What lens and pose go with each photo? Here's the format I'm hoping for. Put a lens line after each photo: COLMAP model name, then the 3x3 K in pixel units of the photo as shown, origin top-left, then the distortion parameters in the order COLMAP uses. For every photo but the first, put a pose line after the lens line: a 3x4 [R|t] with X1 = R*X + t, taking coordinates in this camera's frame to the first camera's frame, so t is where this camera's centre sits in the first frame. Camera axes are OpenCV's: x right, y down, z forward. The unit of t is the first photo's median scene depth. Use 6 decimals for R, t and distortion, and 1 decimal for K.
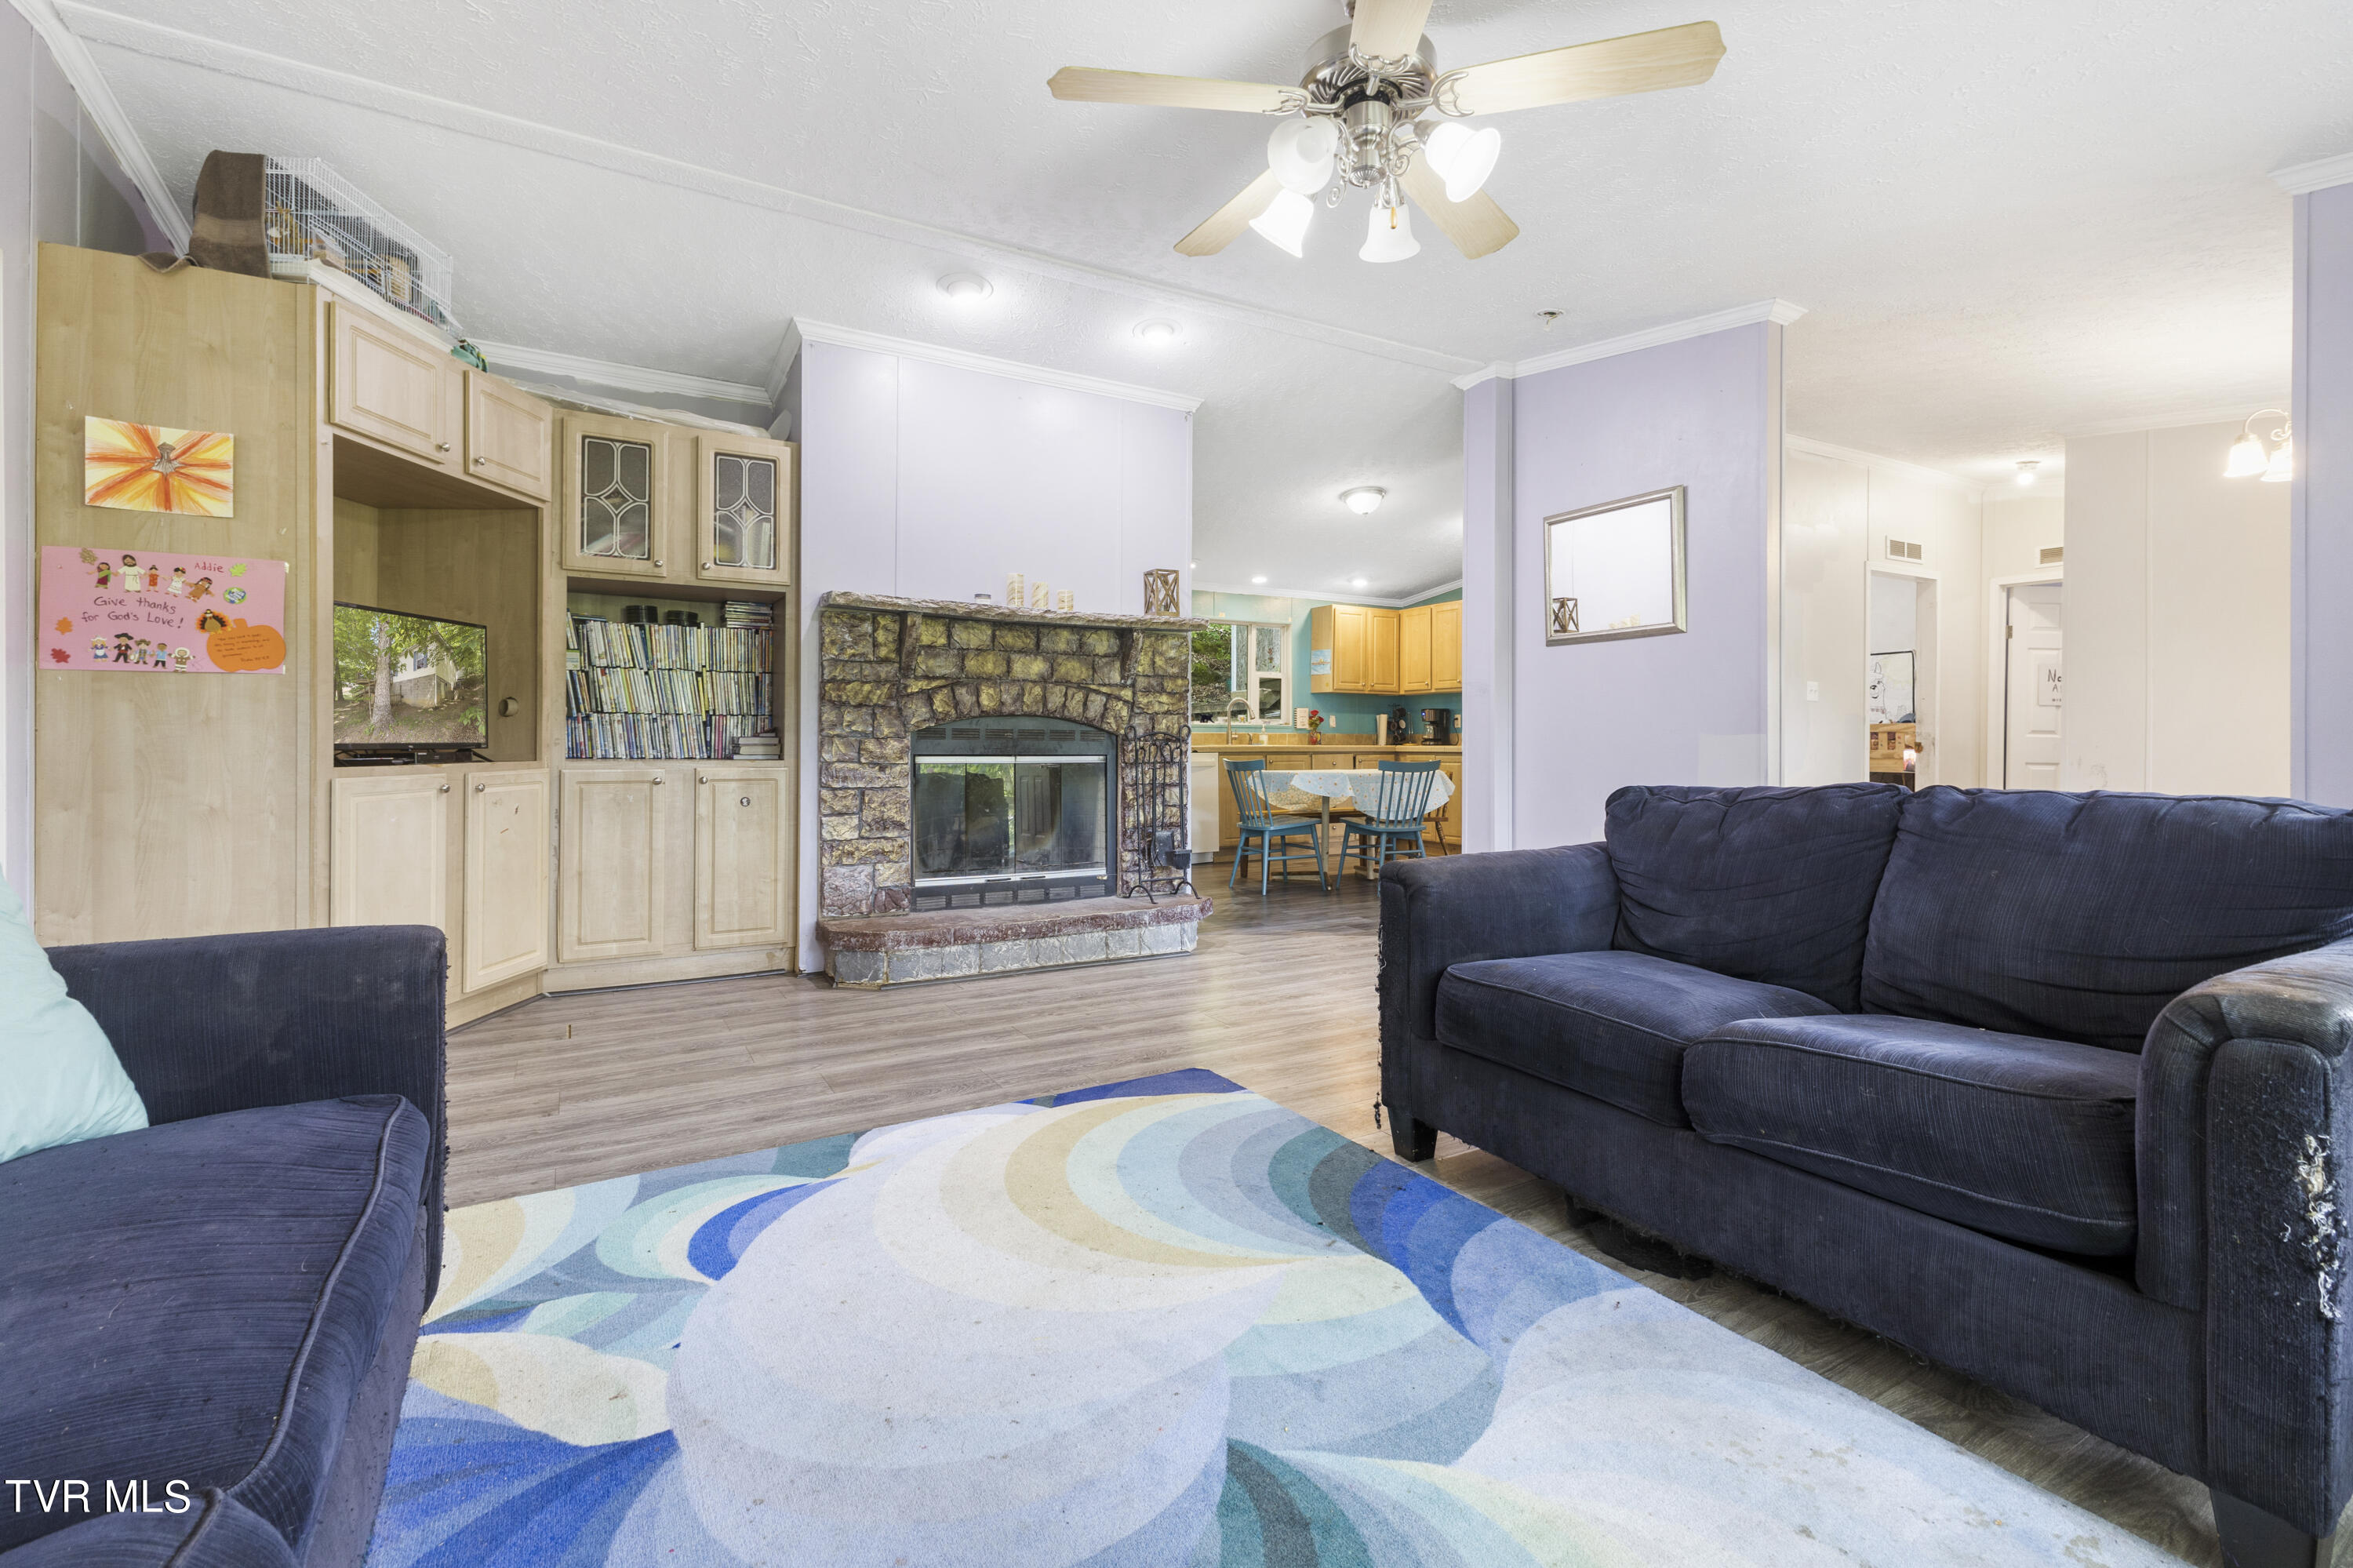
lens RADIAL K [[1039.3, 0, 1182.4], [0, 1039.3, 736.7], [0, 0, 1]] dist [0.011056, -0.003868]
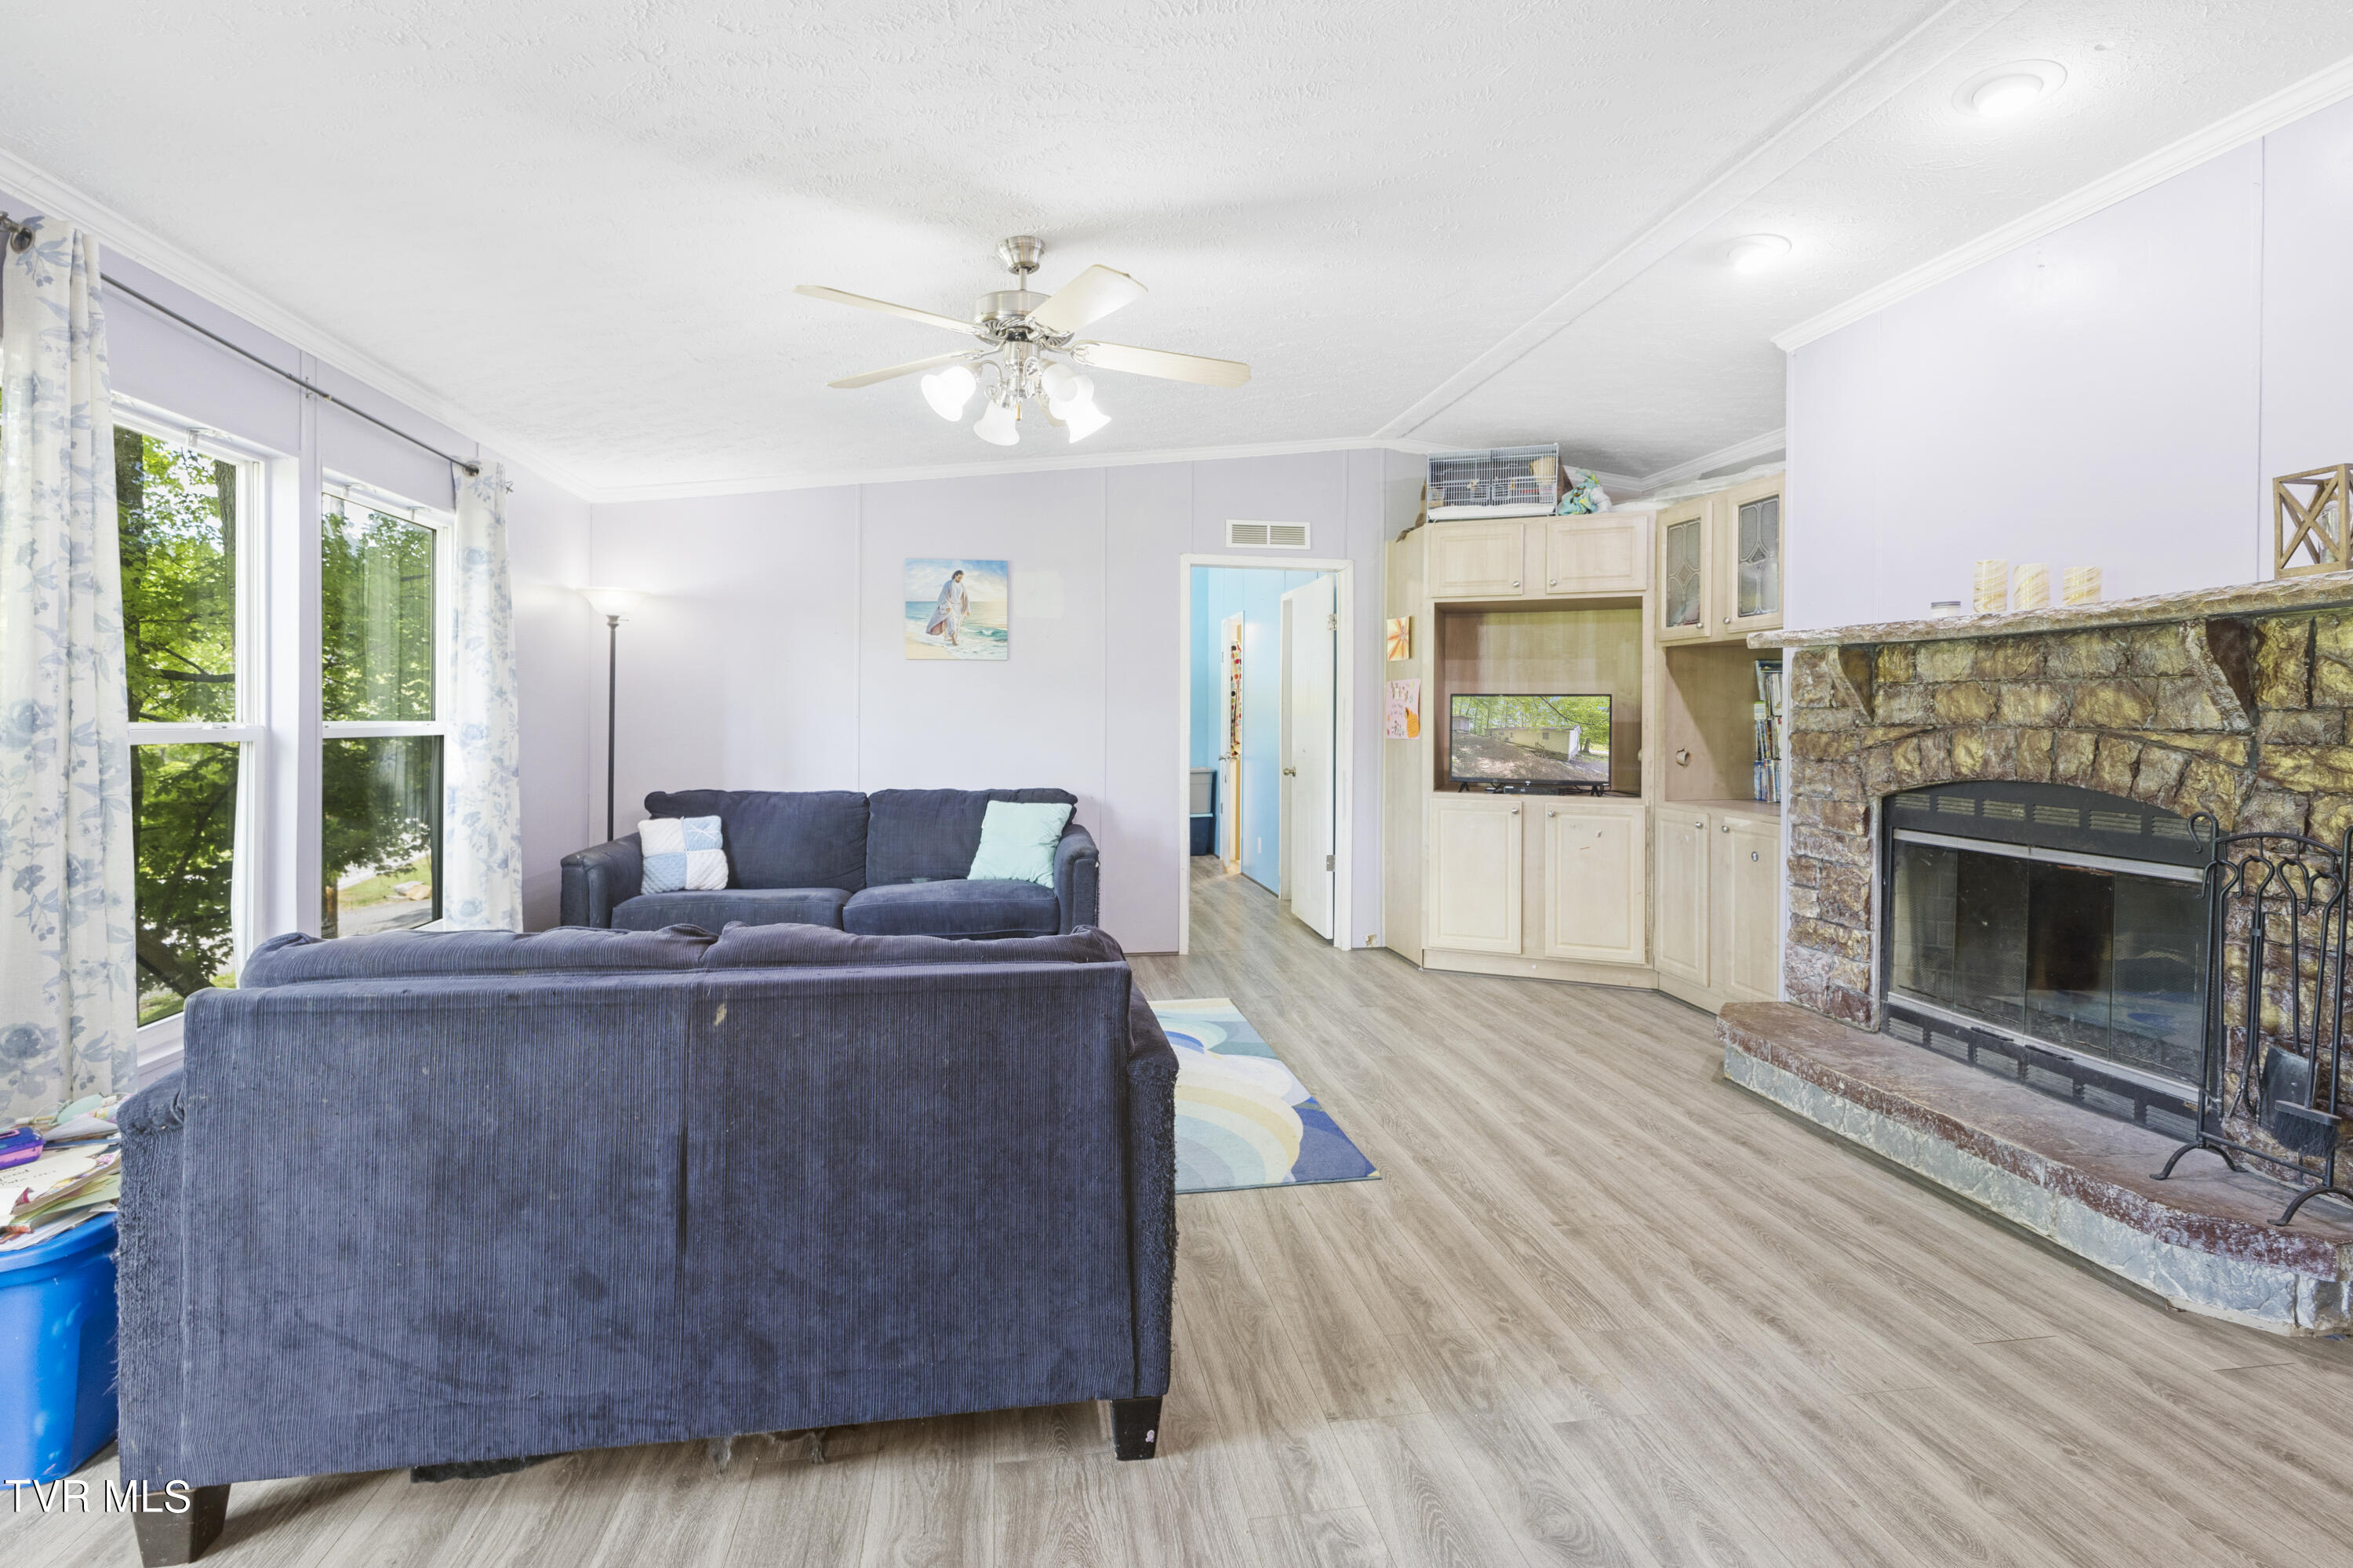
lens RADIAL K [[1039.3, 0, 1171.0], [0, 1039.3, 721.2], [0, 0, 1]] dist [0.011056, -0.003868]
pose [[-0.345712, -0.003639, -0.938333, 0.601850], [-0.008942, 0.999960, -0.000584, -0.051454], [0.938298, 0.008189, -0.345731, 0.726950]]
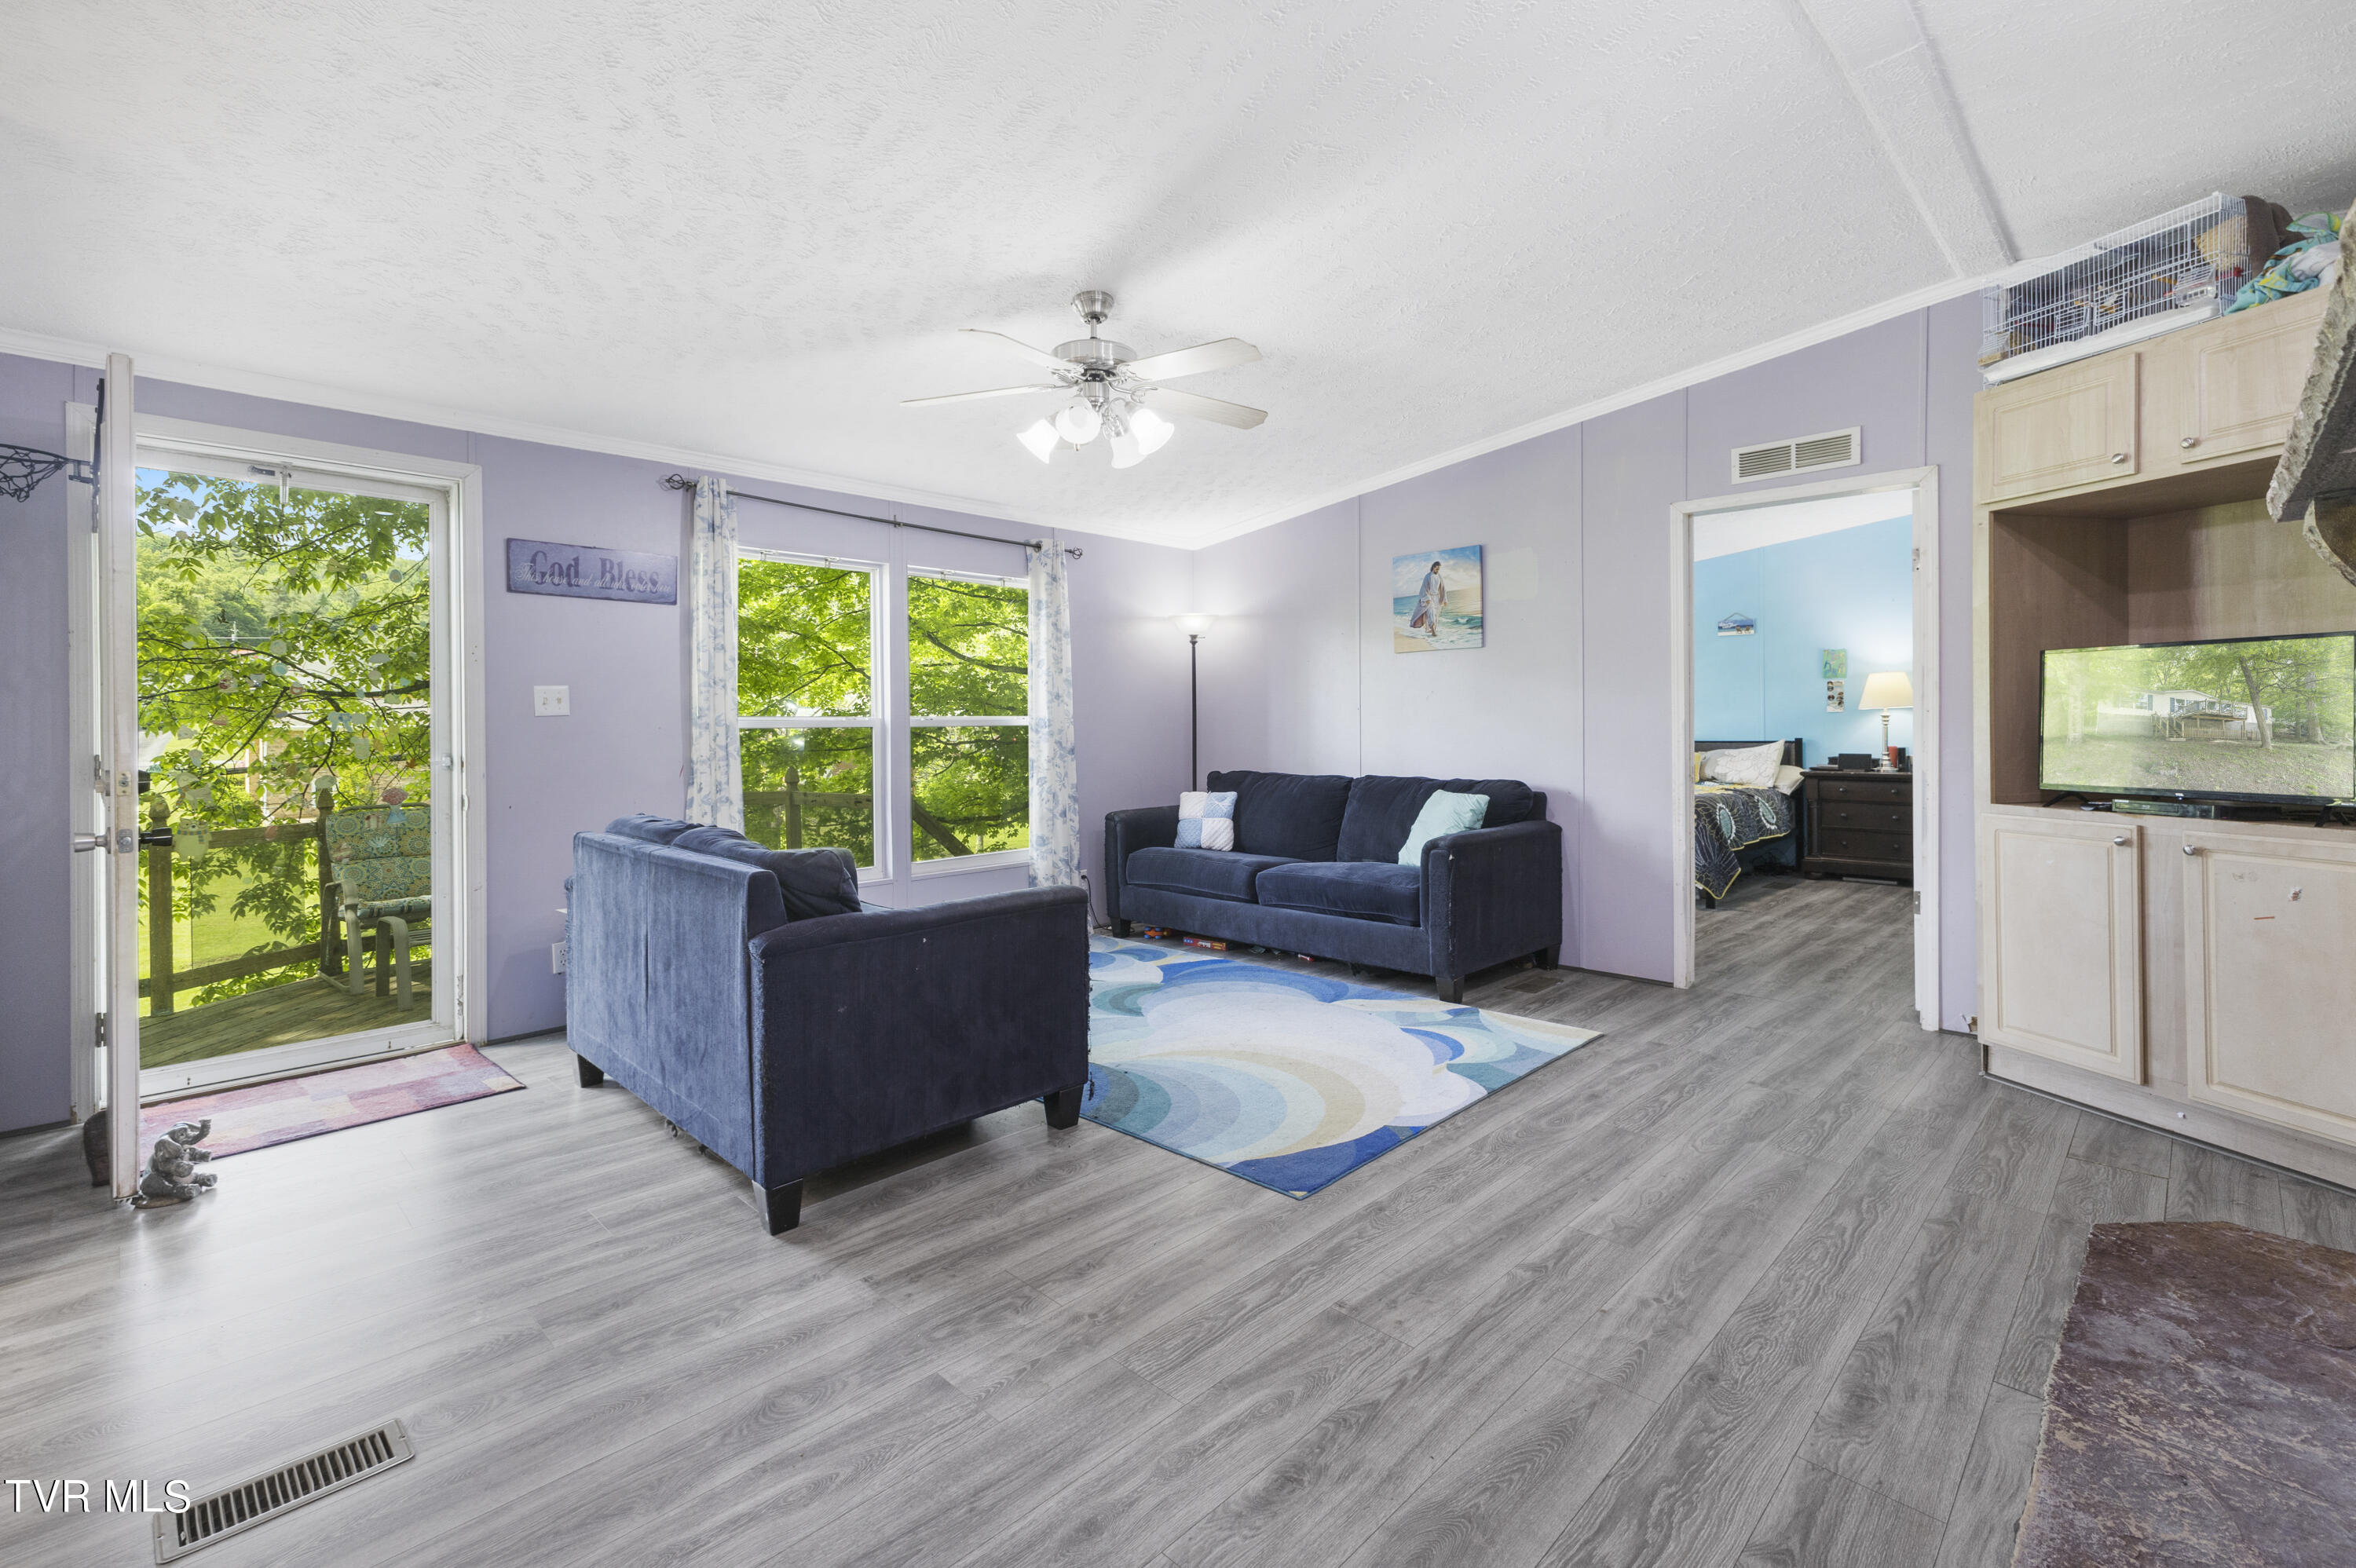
lens RADIAL K [[1040.5, 0, 1200.5], [0, 1040.5, 725.9], [0, 0, 1]] dist [0.011056, -0.003868]
pose [[-0.958442, 0.005602, -0.285231, 0.209596], [0.005071, 0.999984, 0.002601, -0.038300], [0.285241, 0.001046, -0.958455, 1.129785]]
